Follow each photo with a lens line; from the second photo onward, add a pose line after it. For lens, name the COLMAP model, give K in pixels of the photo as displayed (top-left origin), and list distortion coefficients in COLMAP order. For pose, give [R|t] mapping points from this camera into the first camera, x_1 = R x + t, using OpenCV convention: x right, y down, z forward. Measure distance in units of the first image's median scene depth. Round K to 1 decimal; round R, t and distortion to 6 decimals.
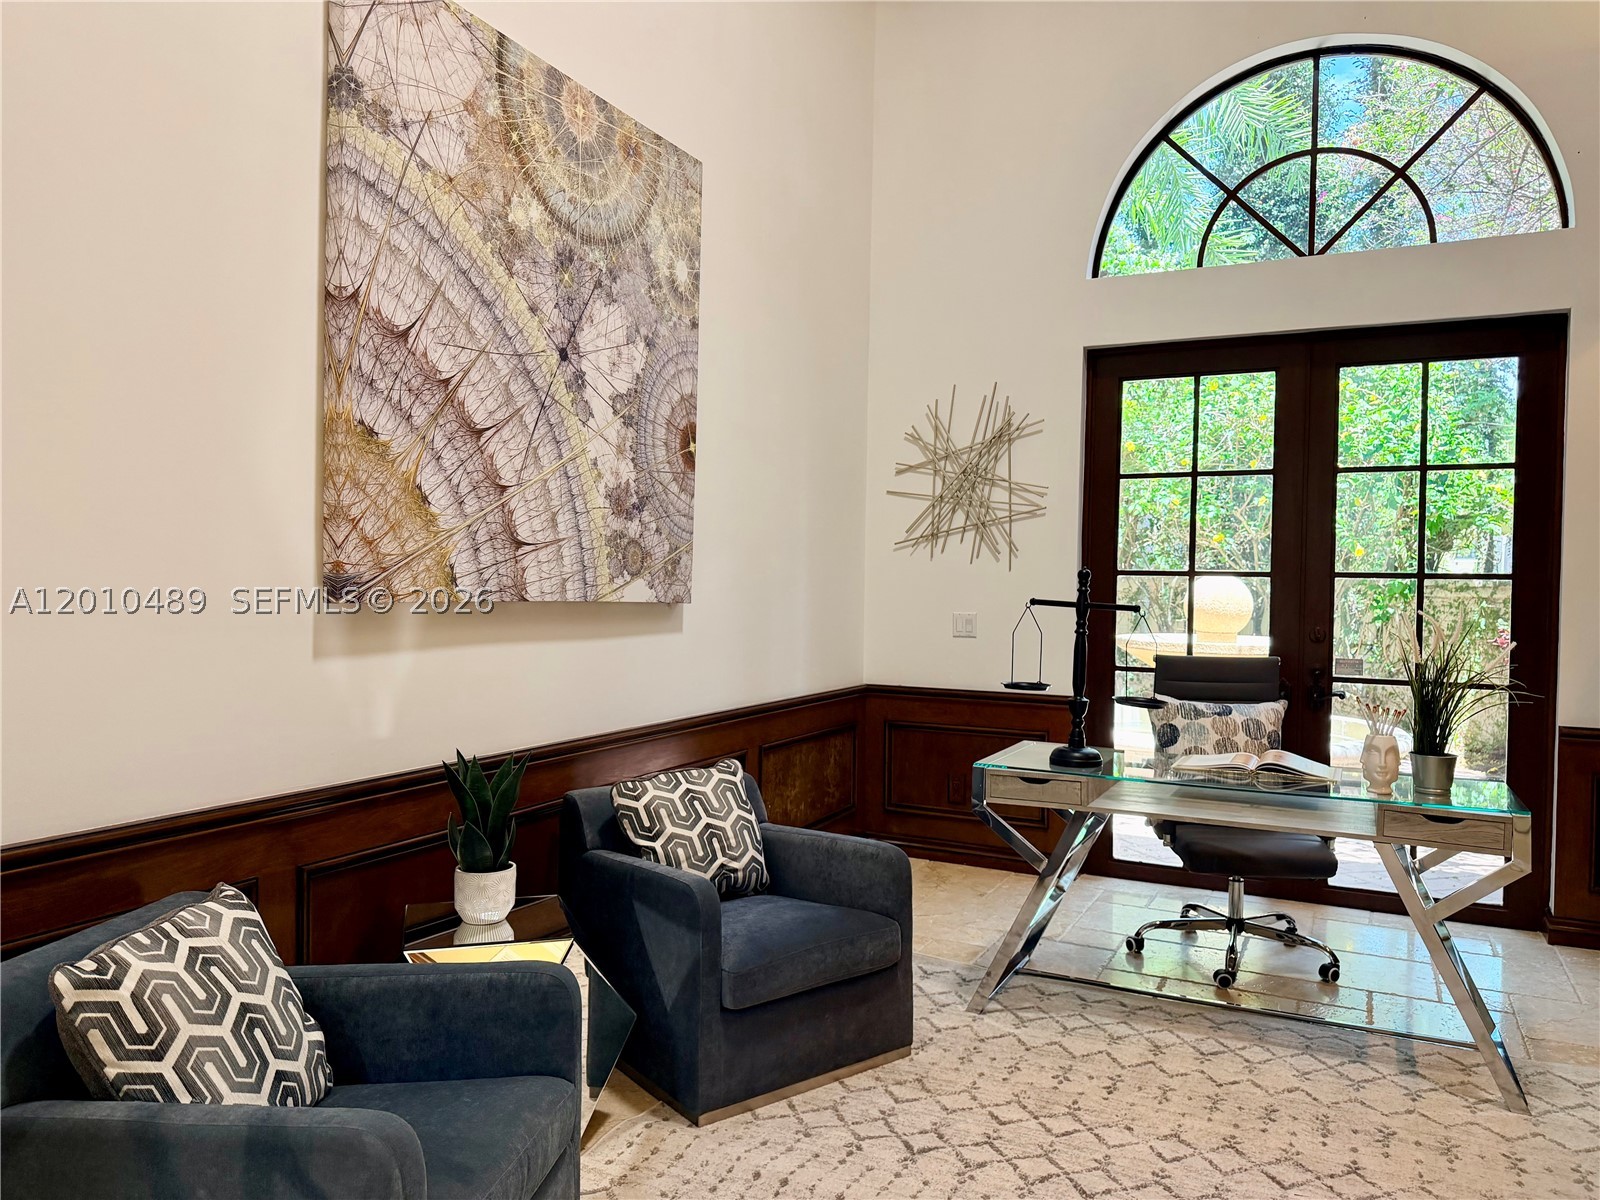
lens RADIAL K [[1127.8, 0, 795.1], [0, 1127.8, 600.5], [0, 0, 1]] dist [0.034807, -0.025405]
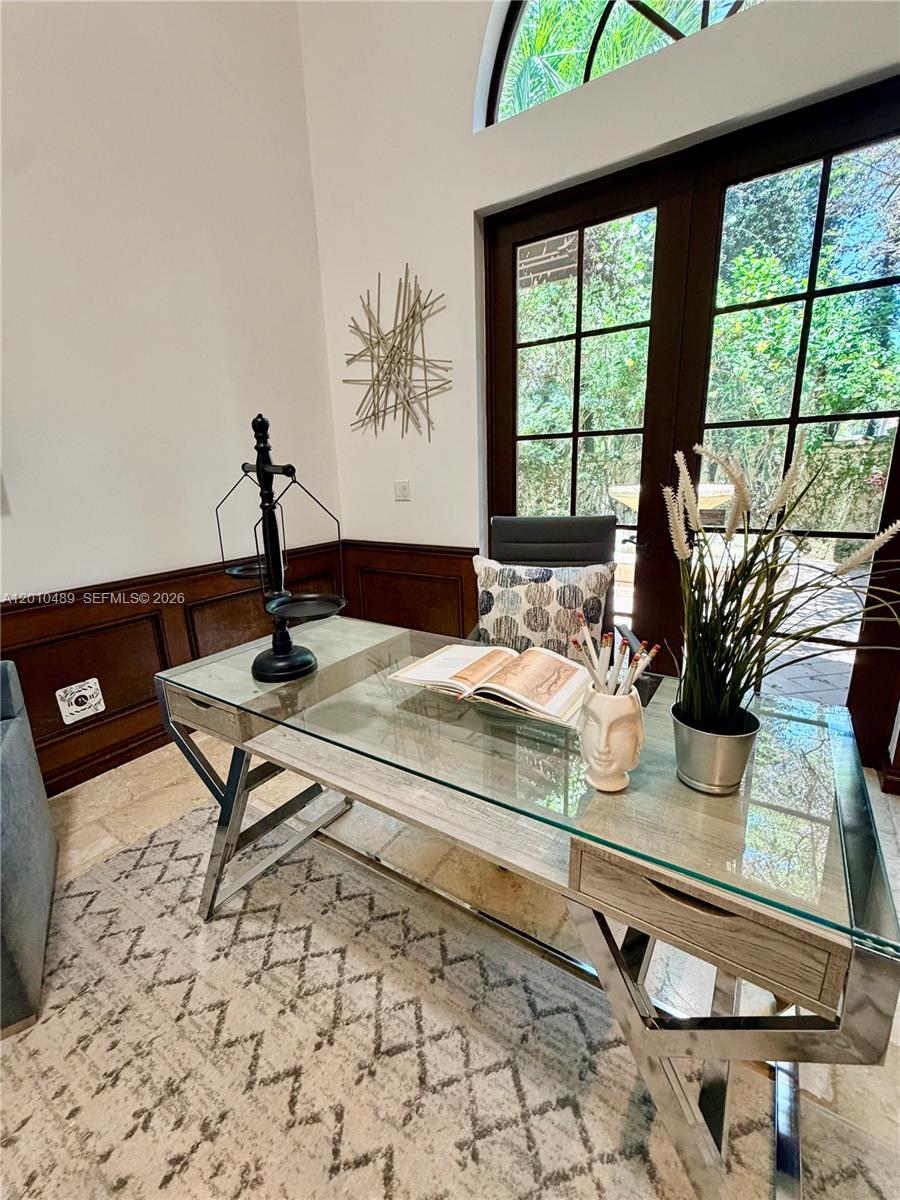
lens RADIAL K [[492.1, 0, 454.7], [0, 492.1, 591.8], [0, 0, 1]] dist [0.001254, -0.000162]
pose [[0.990078, -0.011059, -0.140085, 0.288244], [0.043230, 0.972521, 0.228765, 0.010234], [0.133705, -0.232551, 0.963350, 0.470216]]
